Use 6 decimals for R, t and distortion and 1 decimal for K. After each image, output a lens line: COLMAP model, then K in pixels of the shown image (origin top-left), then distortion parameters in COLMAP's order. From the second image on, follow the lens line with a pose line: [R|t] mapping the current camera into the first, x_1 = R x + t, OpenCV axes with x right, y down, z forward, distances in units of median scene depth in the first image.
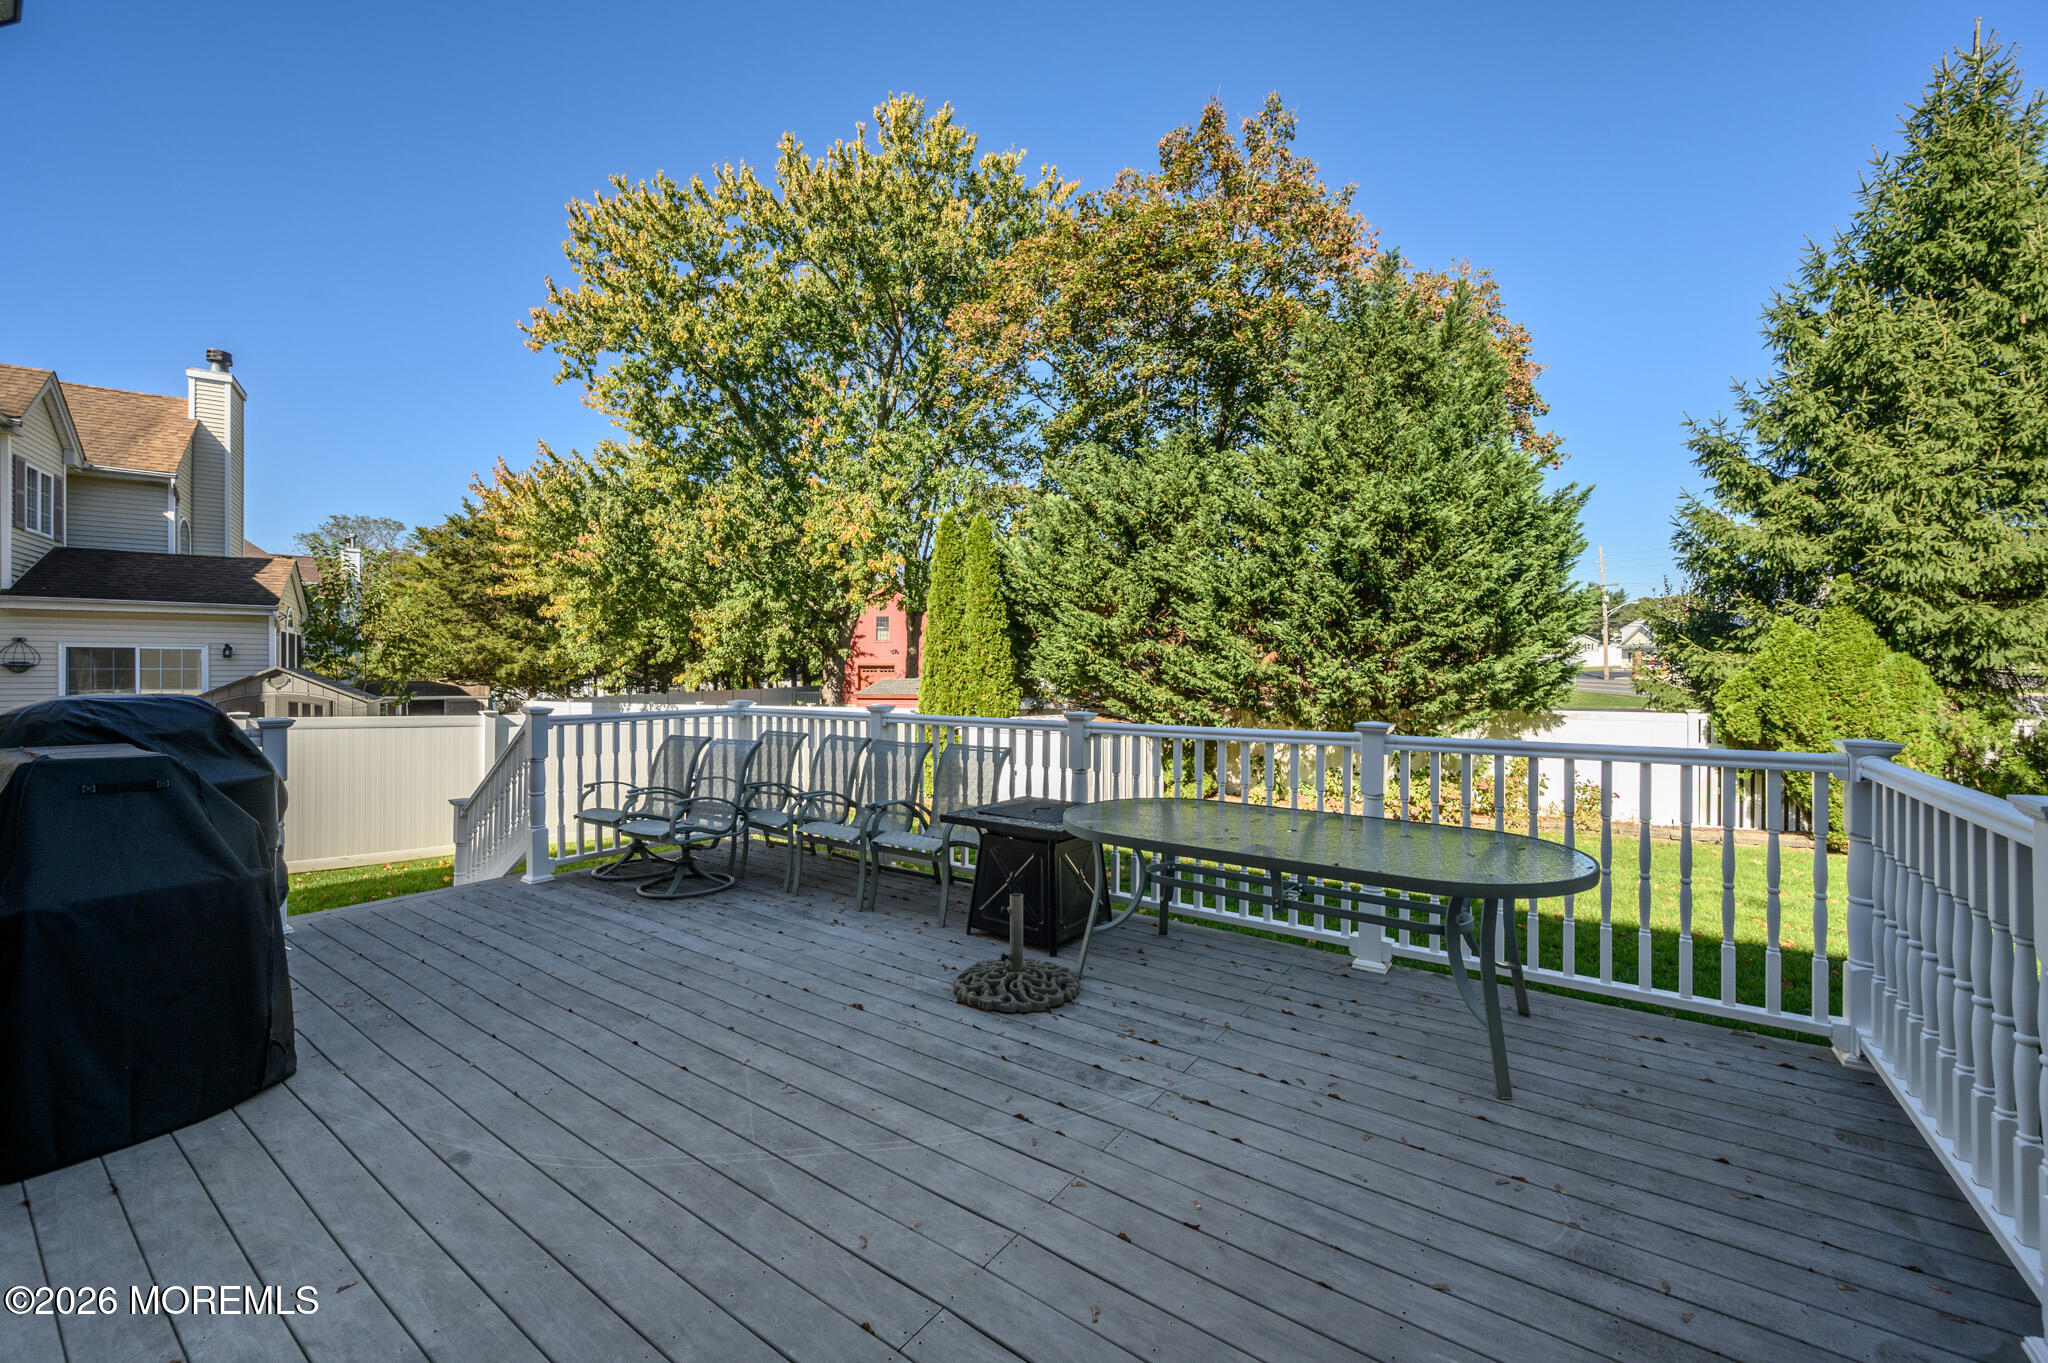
lens RADIAL K [[805.9, 0, 1024.0], [0, 805.9, 681.5], [0, 0, 1]] dist [-0.002621, -0.000493]
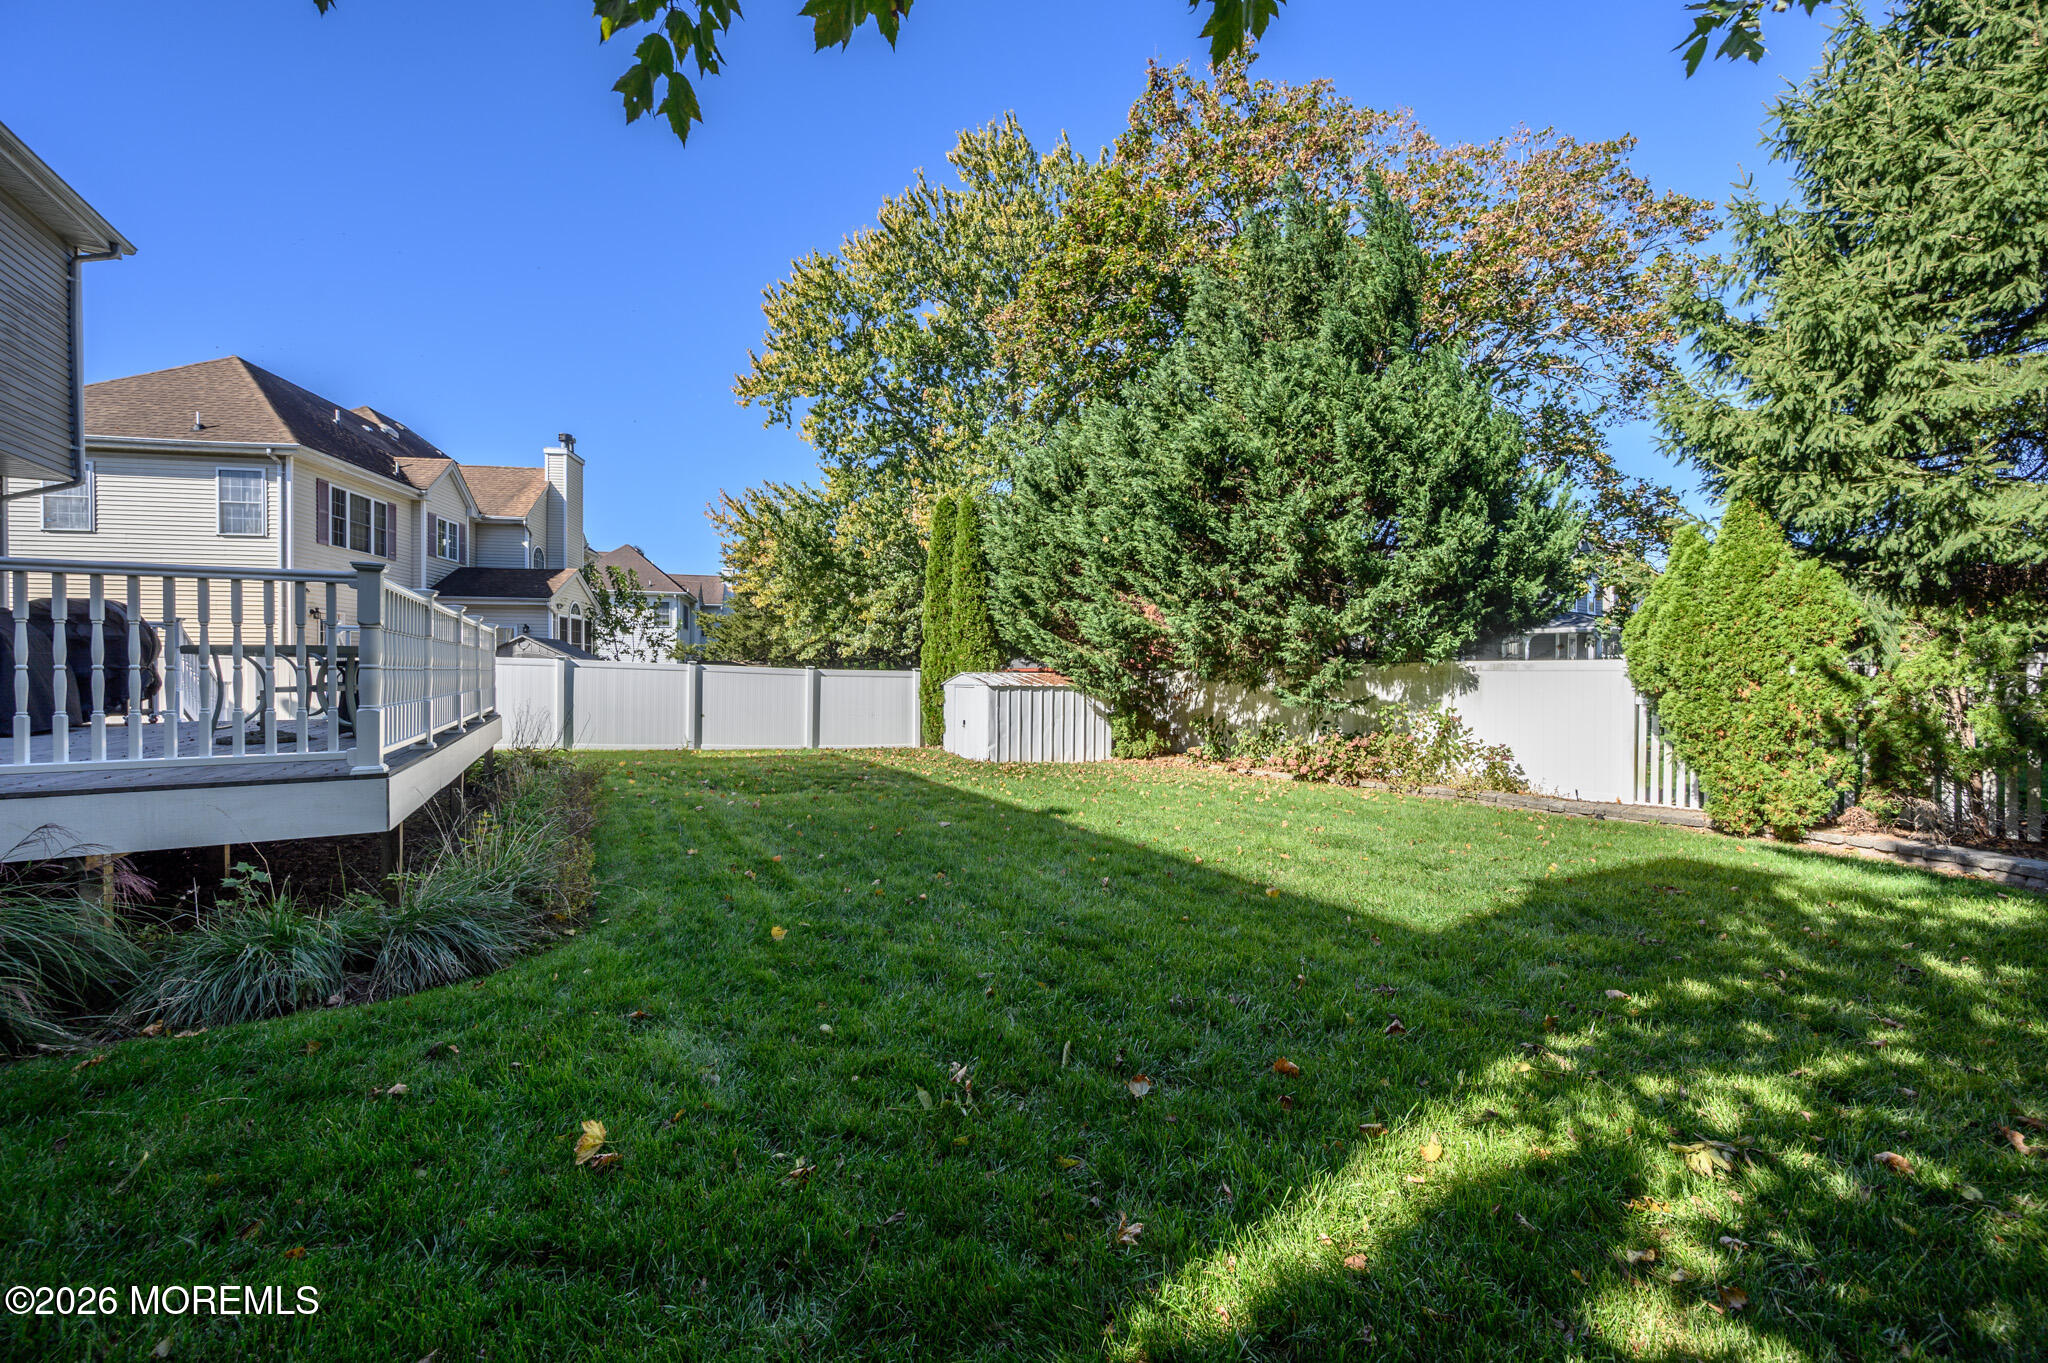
lens RADIAL K [[805.9, 0, 1024.0], [0, 805.9, 681.5], [0, 0, 1]] dist [-0.002621, -0.000493]
pose [[0.897176, 0.008027, -0.441600, 0.525946], [-0.007500, 0.999968, 0.002940, 0.050712], [0.441609, 0.000674, 0.897207, 0.024605]]
